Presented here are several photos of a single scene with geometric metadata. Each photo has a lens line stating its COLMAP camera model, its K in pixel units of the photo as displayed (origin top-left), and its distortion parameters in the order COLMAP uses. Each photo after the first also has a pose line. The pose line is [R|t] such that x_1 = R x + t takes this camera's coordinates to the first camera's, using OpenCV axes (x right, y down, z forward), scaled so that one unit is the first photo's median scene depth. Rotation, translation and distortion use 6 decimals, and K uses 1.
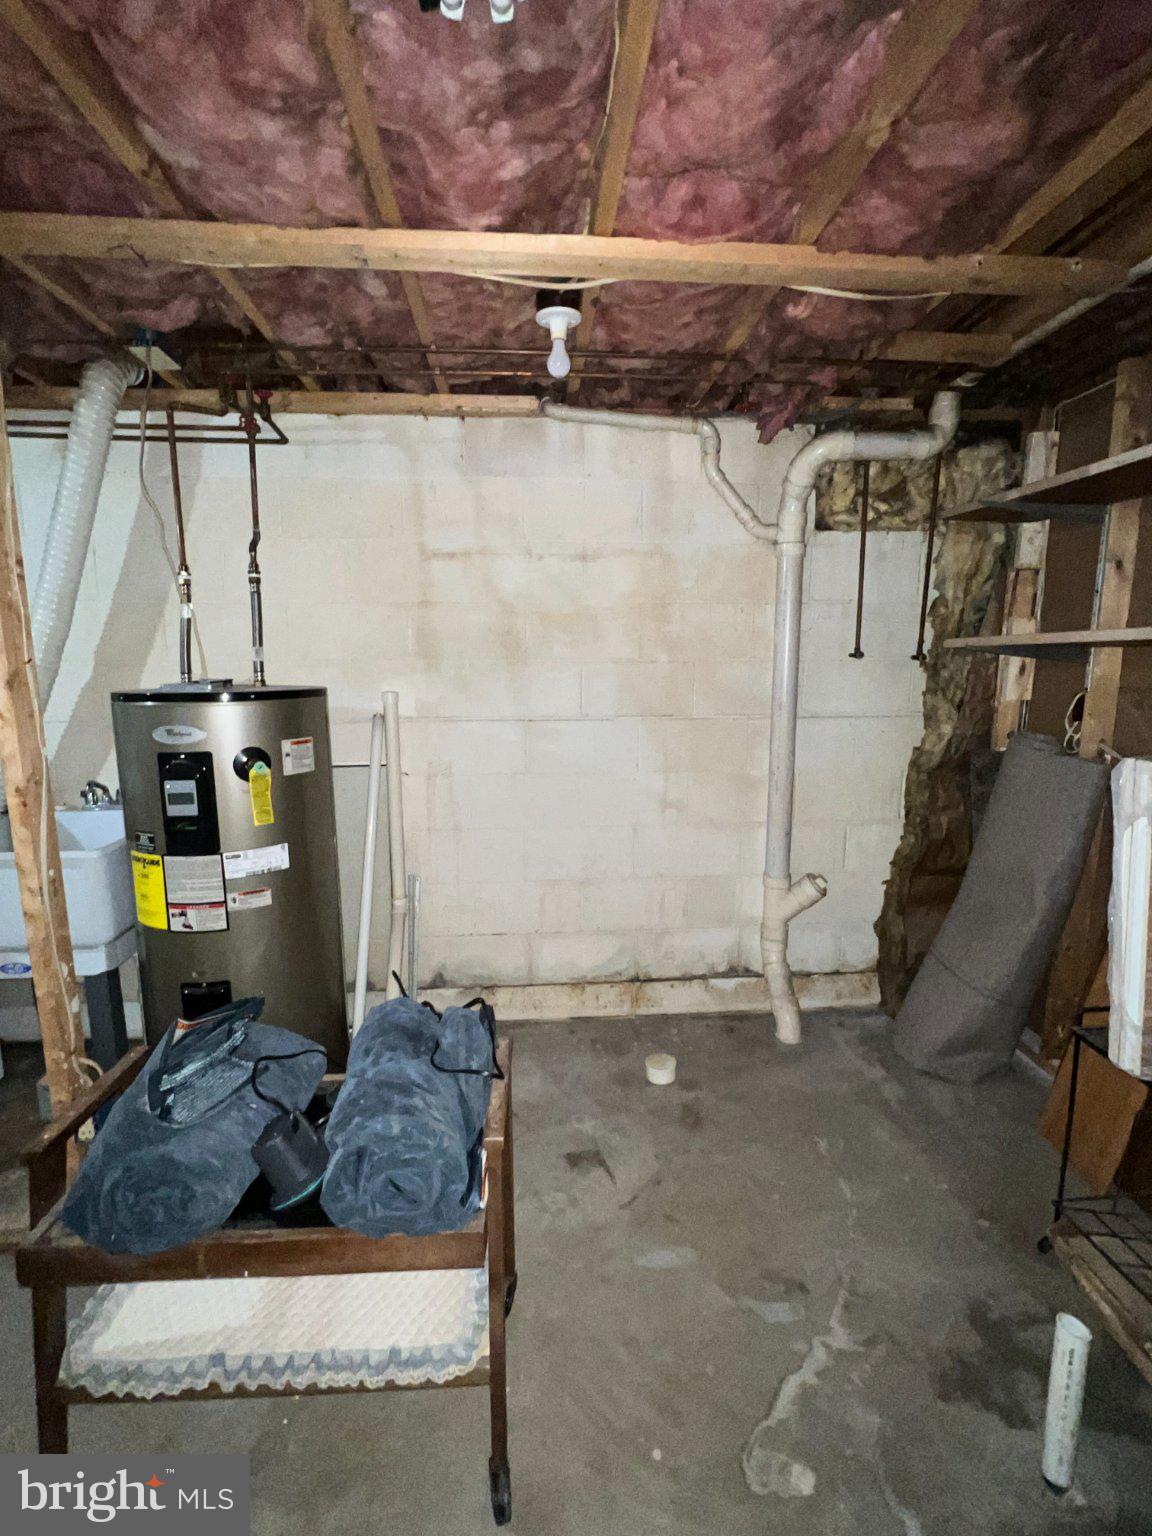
lens RADIAL K [[705.3, 0, 575.5], [0, 705.3, 765.7], [0, 0, 1]] dist [-0.003092, 0.000820]
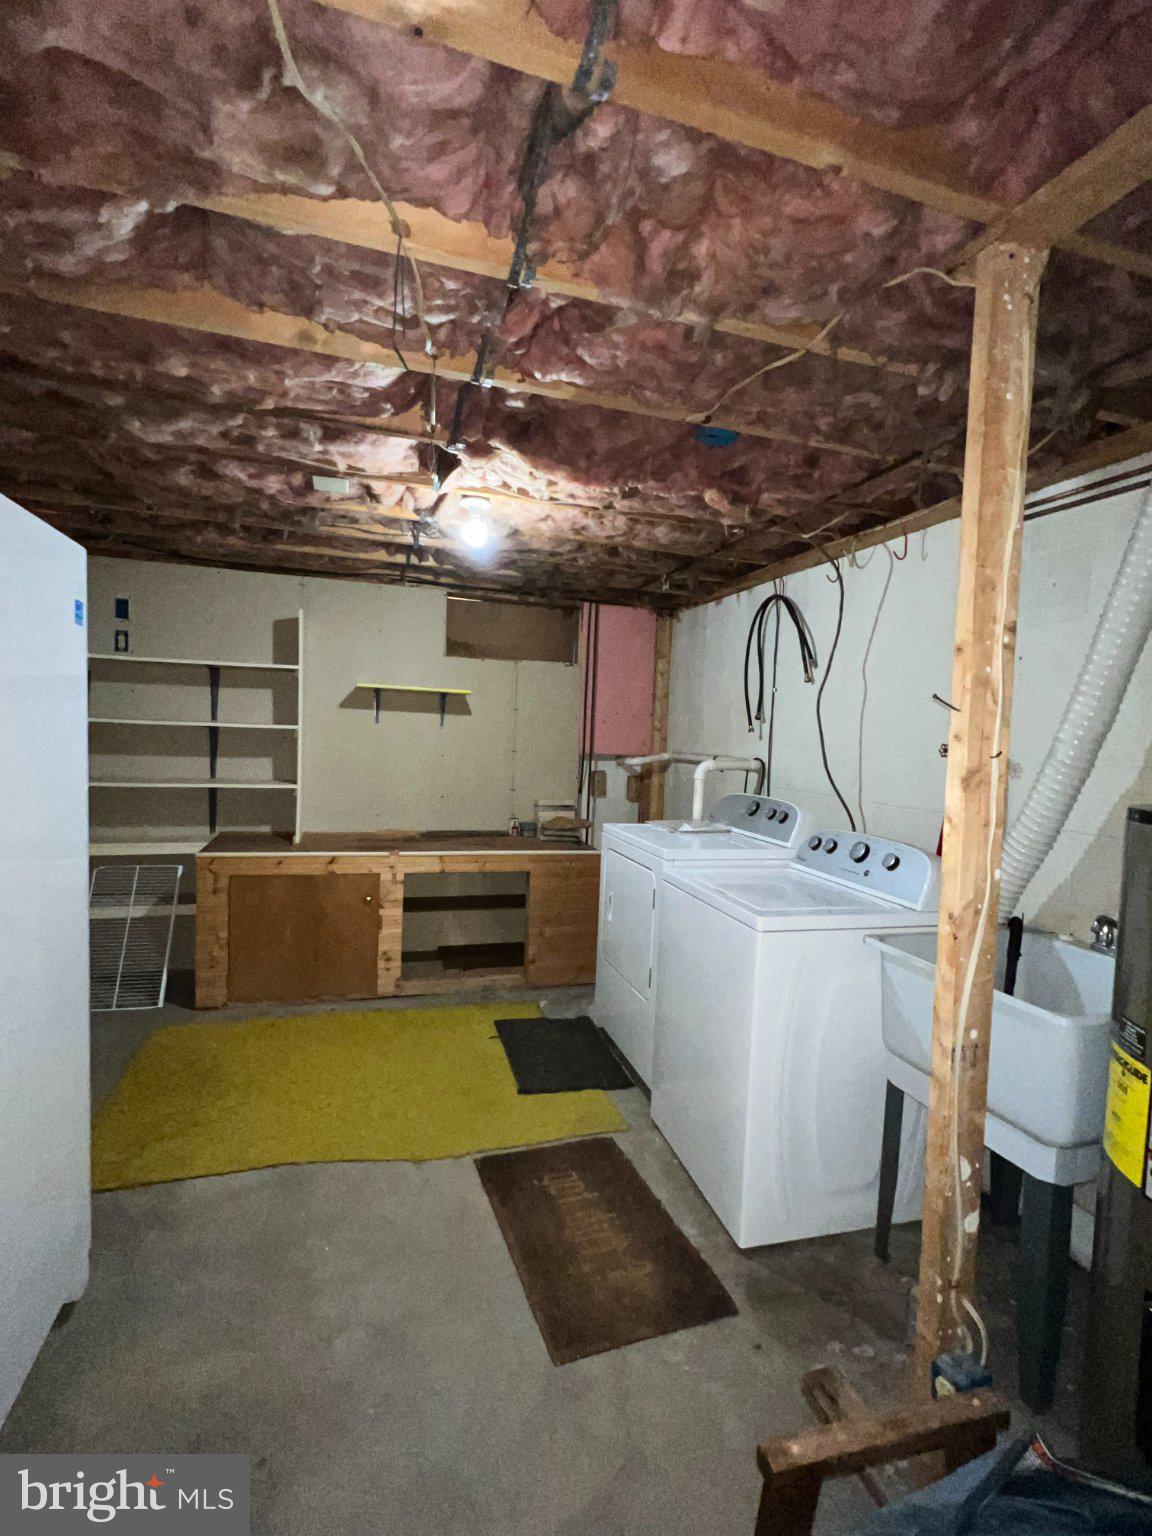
lens RADIAL K [[705.3, 0, 575.5], [0, 705.3, 765.7], [0, 0, 1]] dist [-0.003092, 0.000820]
pose [[0.227682, 0.055528, -0.972151, -0.109002], [-0.193055, 0.981128, 0.010827, -0.045329], [0.954406, 0.185214, 0.234105, 0.308539]]
